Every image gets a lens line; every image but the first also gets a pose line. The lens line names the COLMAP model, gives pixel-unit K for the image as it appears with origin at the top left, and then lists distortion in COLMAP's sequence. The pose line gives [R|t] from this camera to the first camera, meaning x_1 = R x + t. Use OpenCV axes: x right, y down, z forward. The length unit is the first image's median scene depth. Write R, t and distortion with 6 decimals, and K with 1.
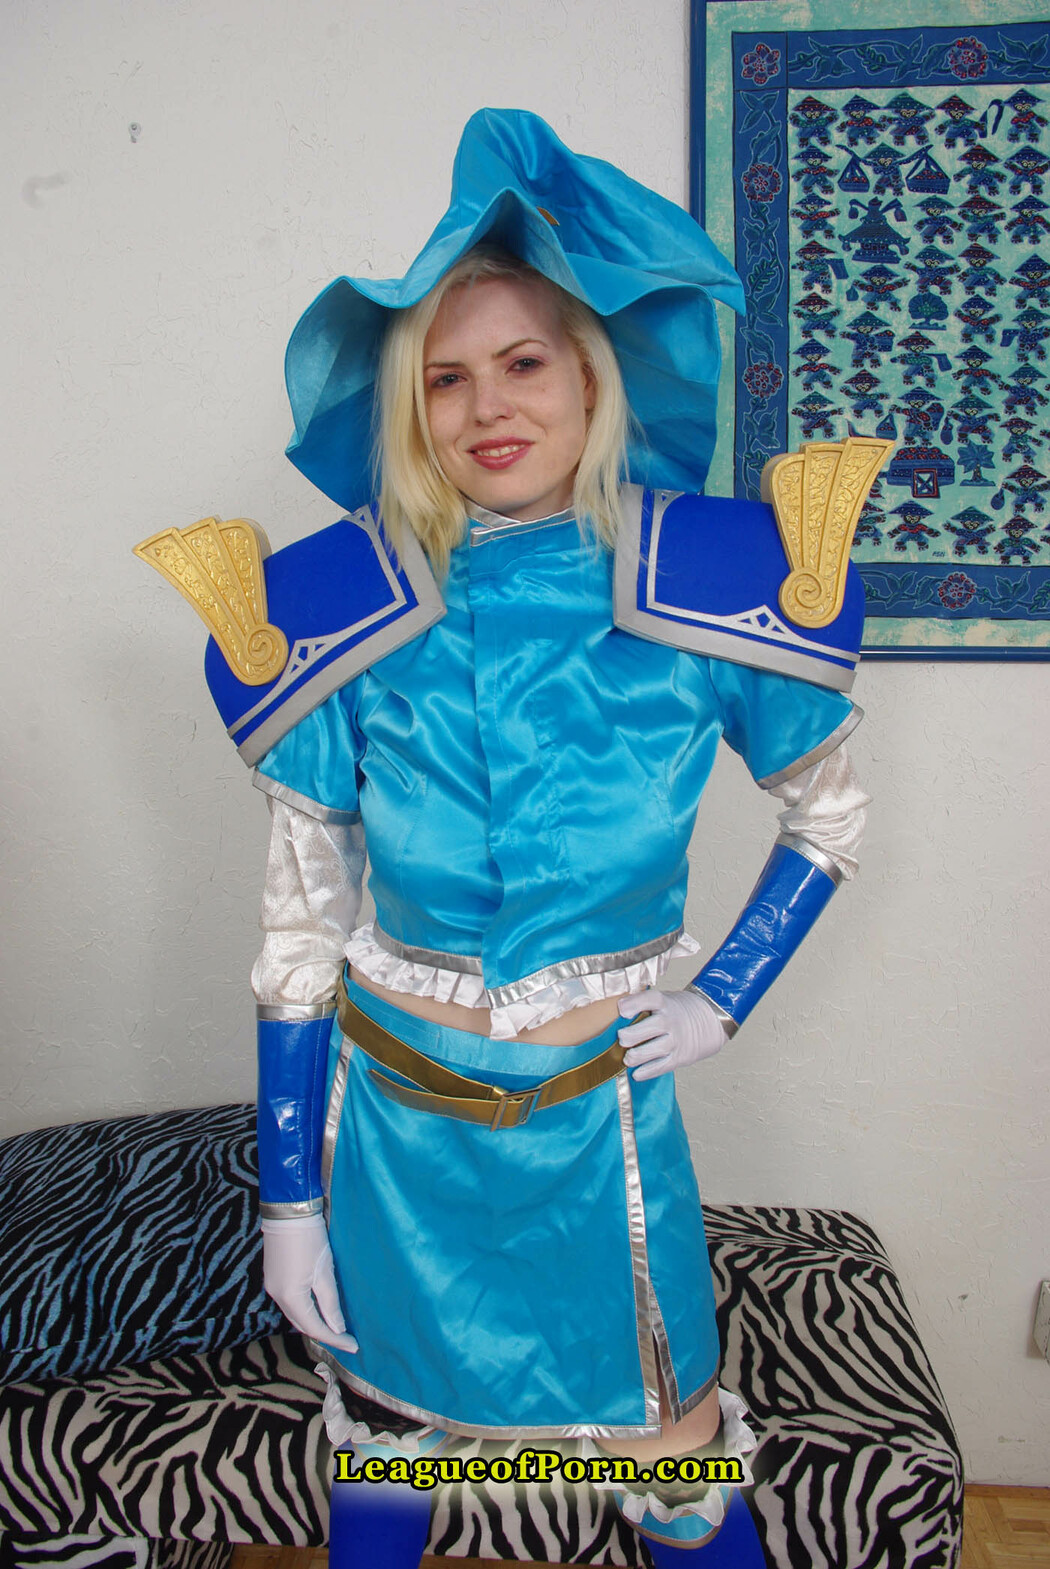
lens RADIAL K [[1244.3, 0, 515.6], [0, 1244.3, 784.9], [0, 0, 1]] dist [-0.167183, 0.152646]
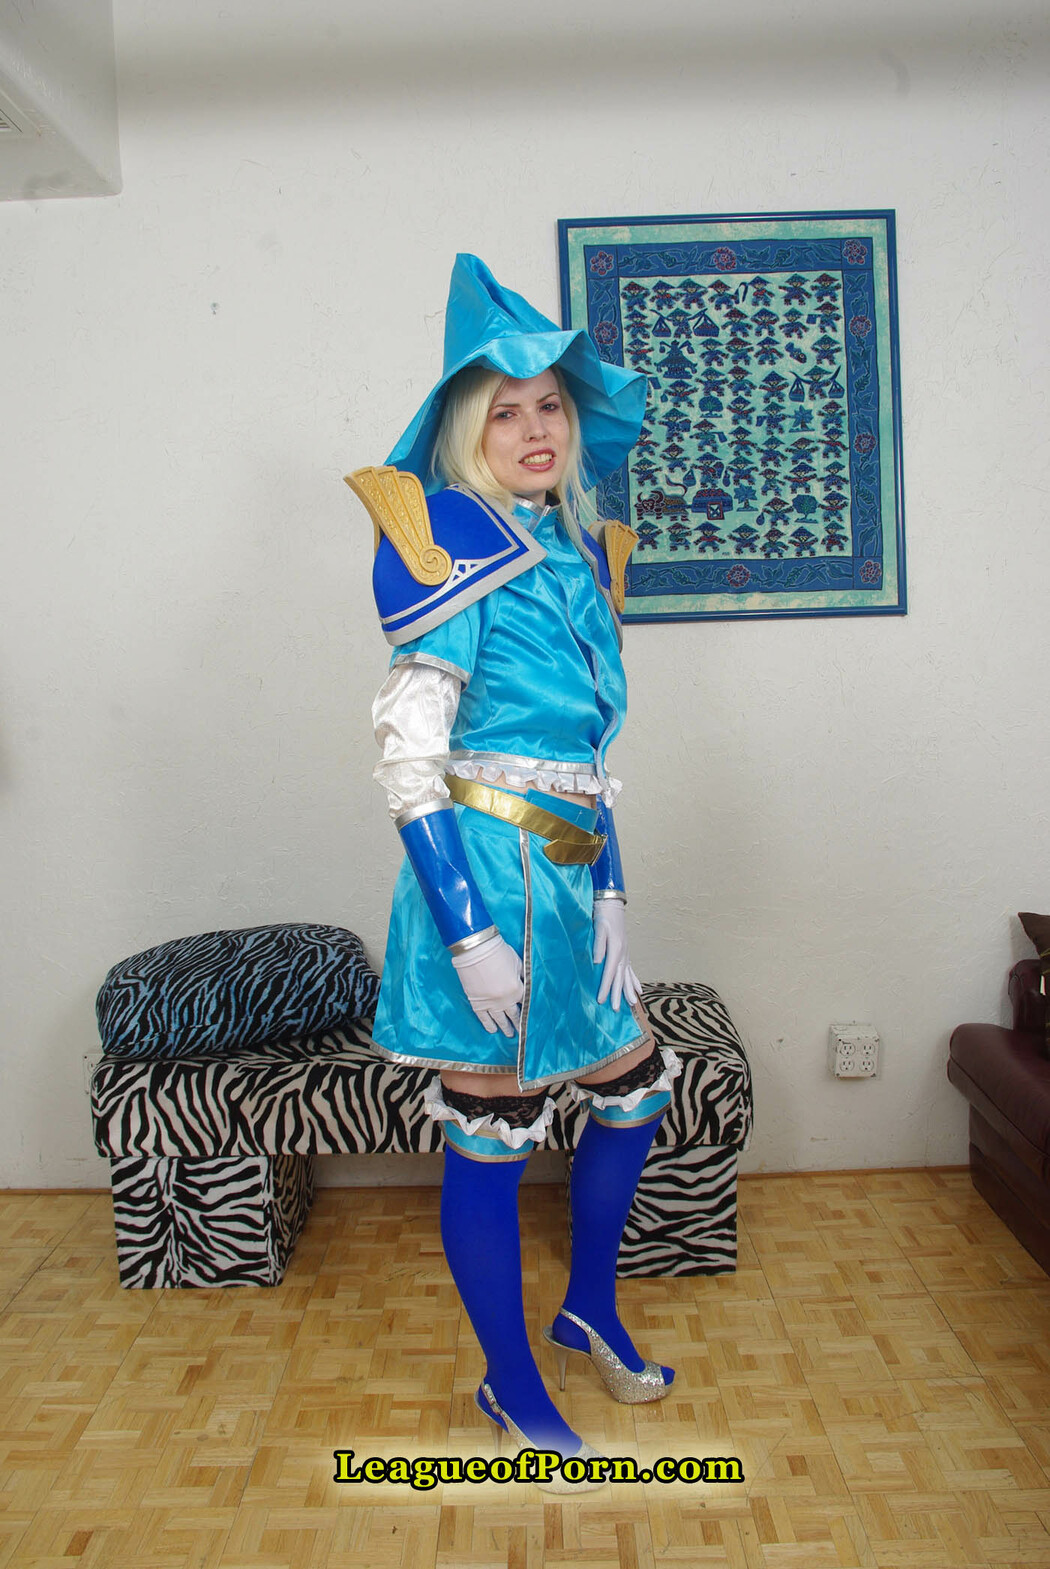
lens RADIAL K [[1313.3, 0, 523.4], [0, 1313.3, 782.6], [0, 0, 1]] dist [-0.159120, 0.145255]
pose [[0.997580, -0.040416, 0.056577, -0.032734], [0.043449, 0.997625, -0.053452, 0.203741], [-0.054283, 0.055781, 0.996966, -0.727700]]
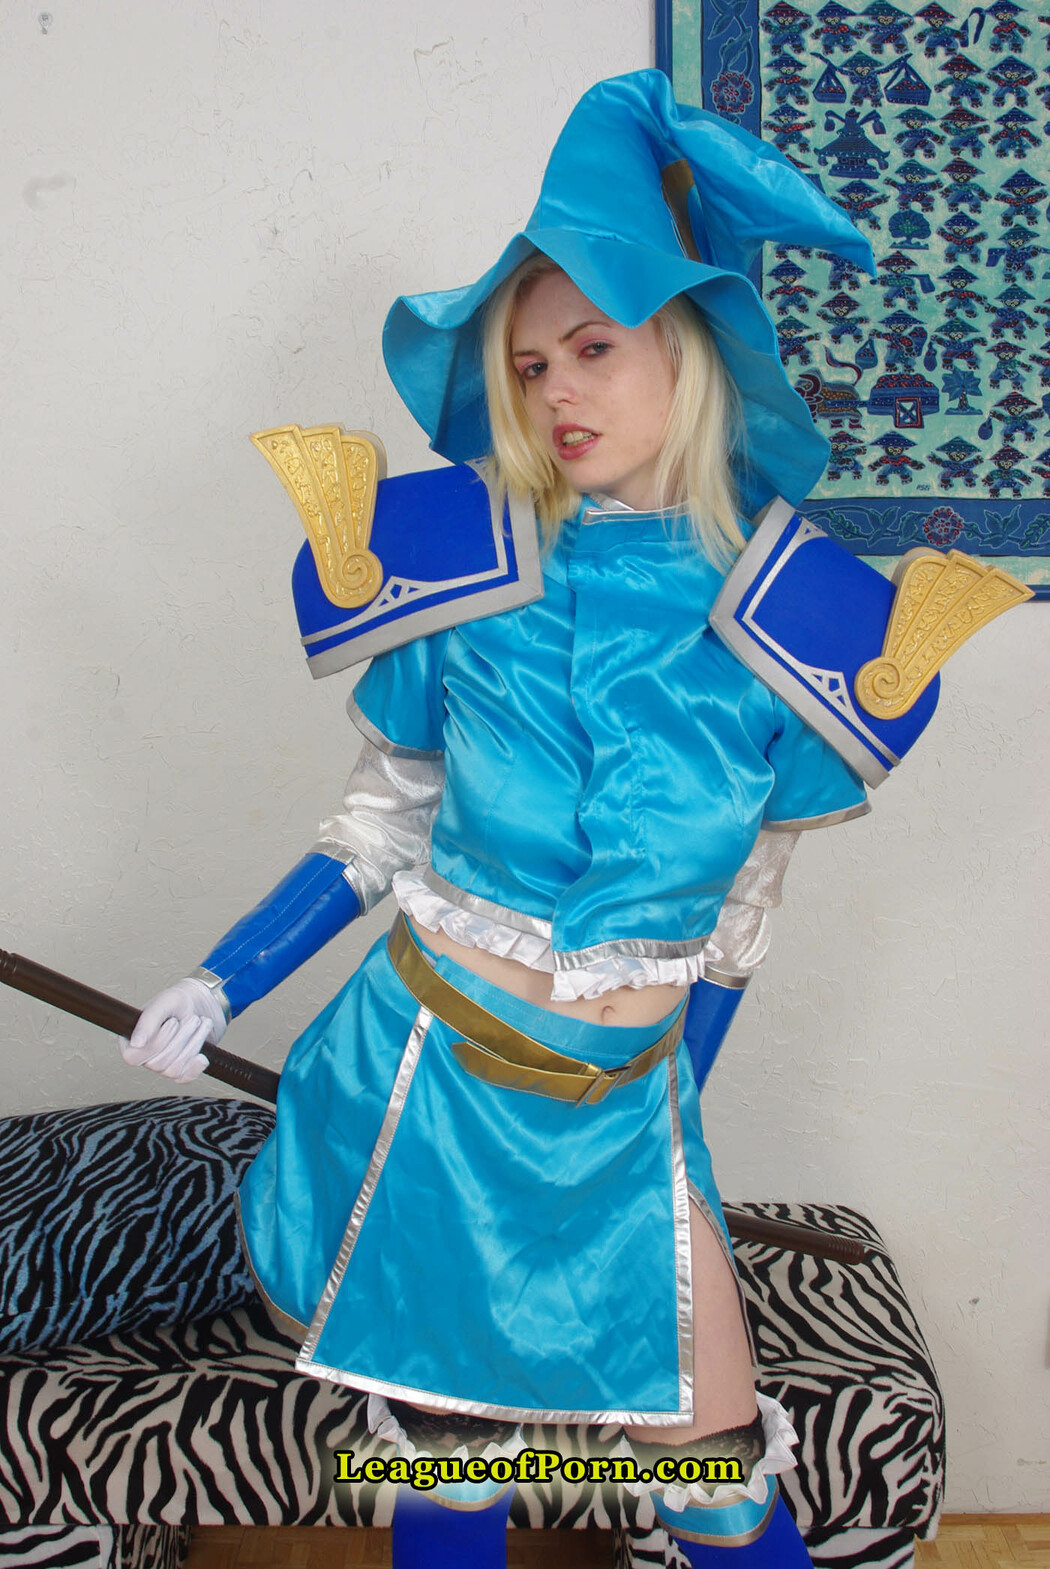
lens RADIAL K [[1928.5, 0, 522.3], [0, 1928.5, 786.9], [0, 0, 1]] dist [-0.115282, 0.133407]
pose [[0.998090, -0.014031, 0.060164, -0.056023], [0.013810, 0.999896, 0.004082, 0.032509], [-0.060215, -0.003244, 0.998180, -0.479360]]
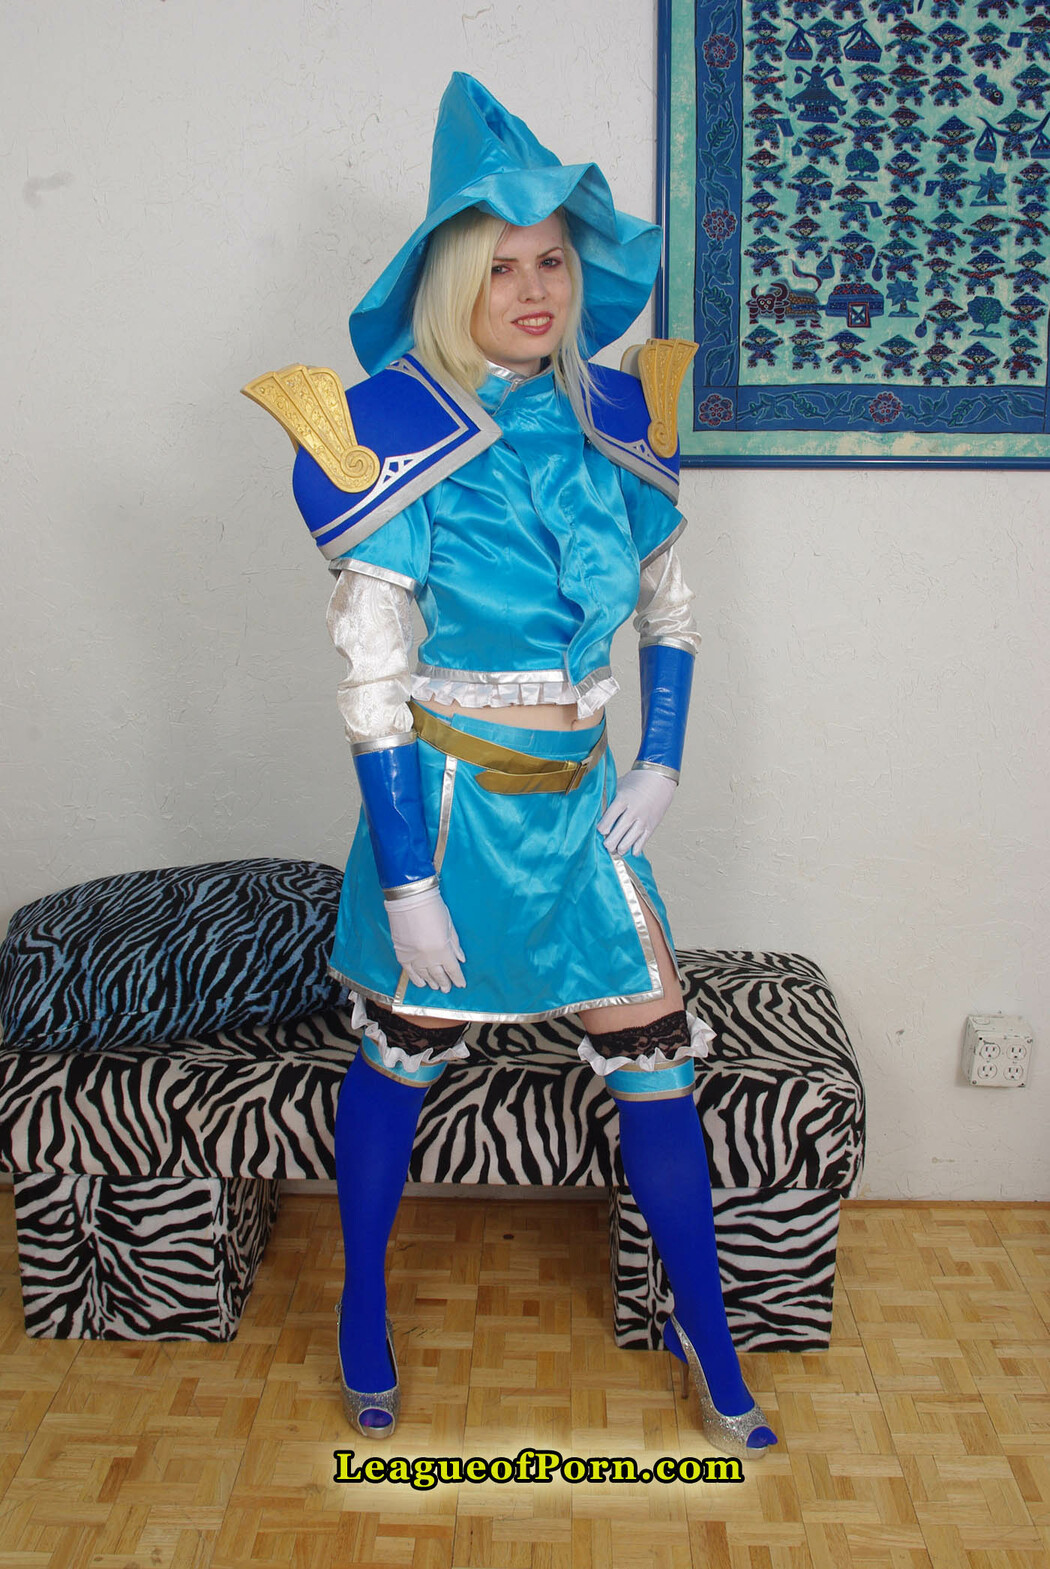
lens RADIAL K [[1690.3, 0, 525.0], [0, 1690.3, 784.5], [0, 0, 1]] dist [-0.131659, 0.146677]
pose [[0.999236, -0.007354, 0.038382, -0.048833], [0.004327, 0.996916, 0.078356, 0.076878], [-0.038839, -0.078130, 0.996186, -0.639975]]
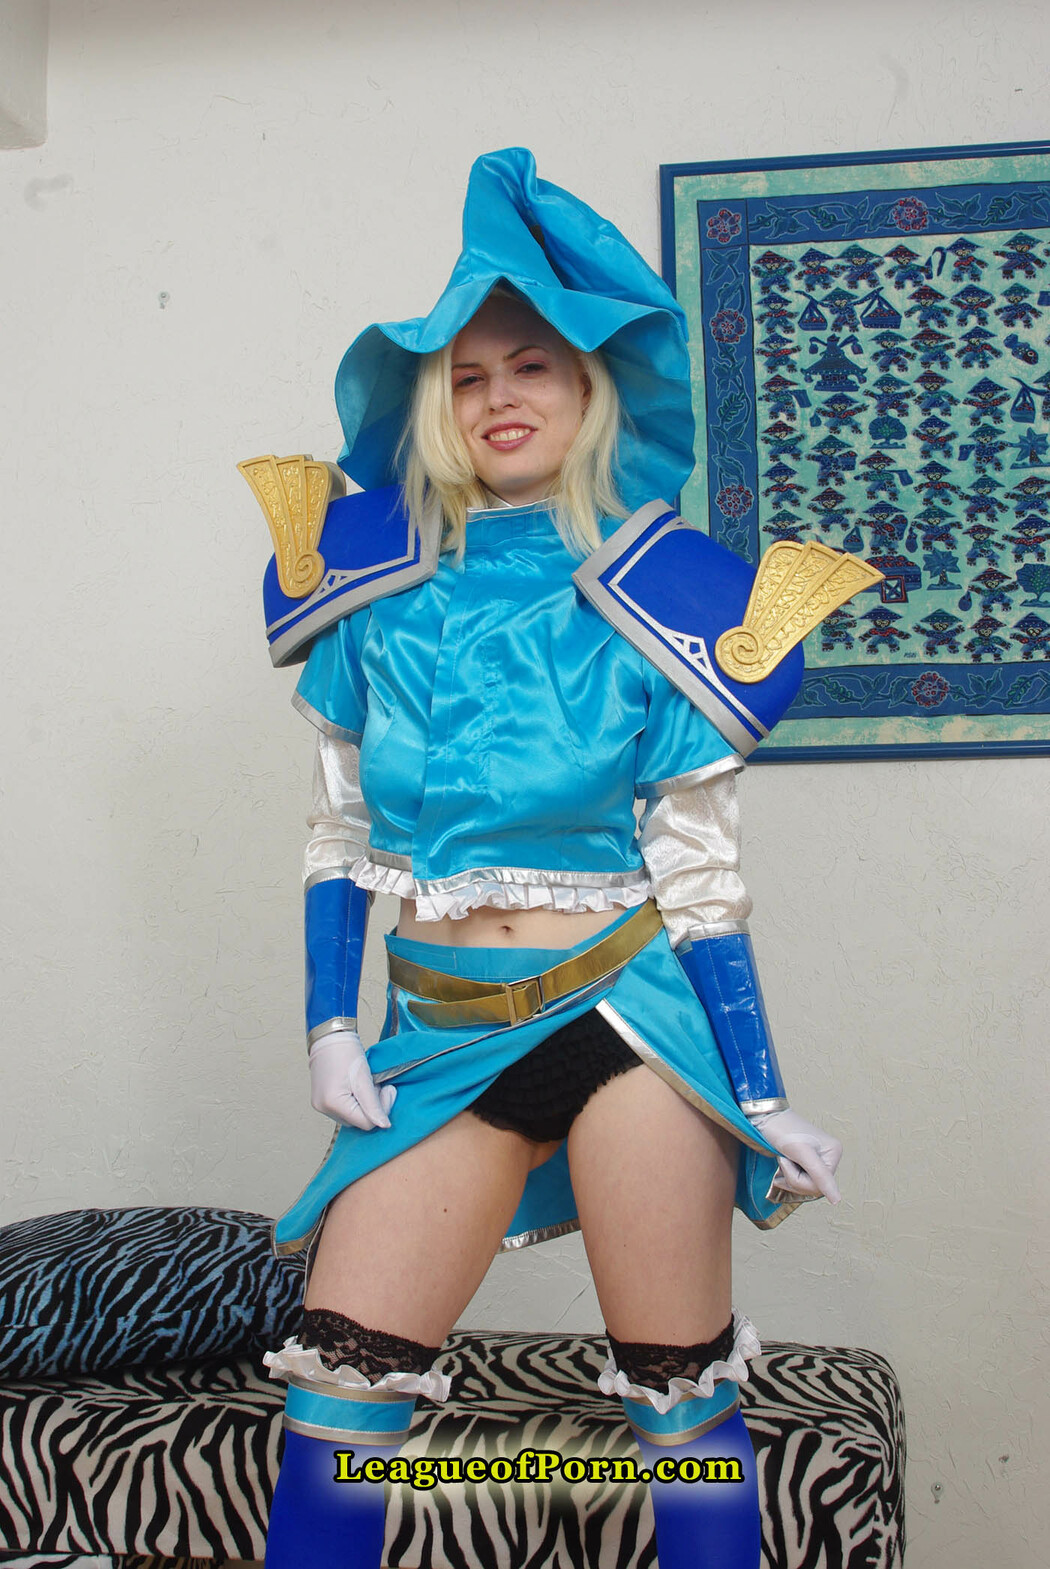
lens RADIAL K [[2145.4, 0, 518.6], [0, 2145.4, 779.2], [0, 0, 1]] dist [-0.099240, 0.107577]
pose [[0.995872, -0.012932, -0.089839, 0.186199], [-0.010435, 0.966923, -0.254854, 0.396283], [0.090163, 0.254740, 0.962797, -0.788044]]
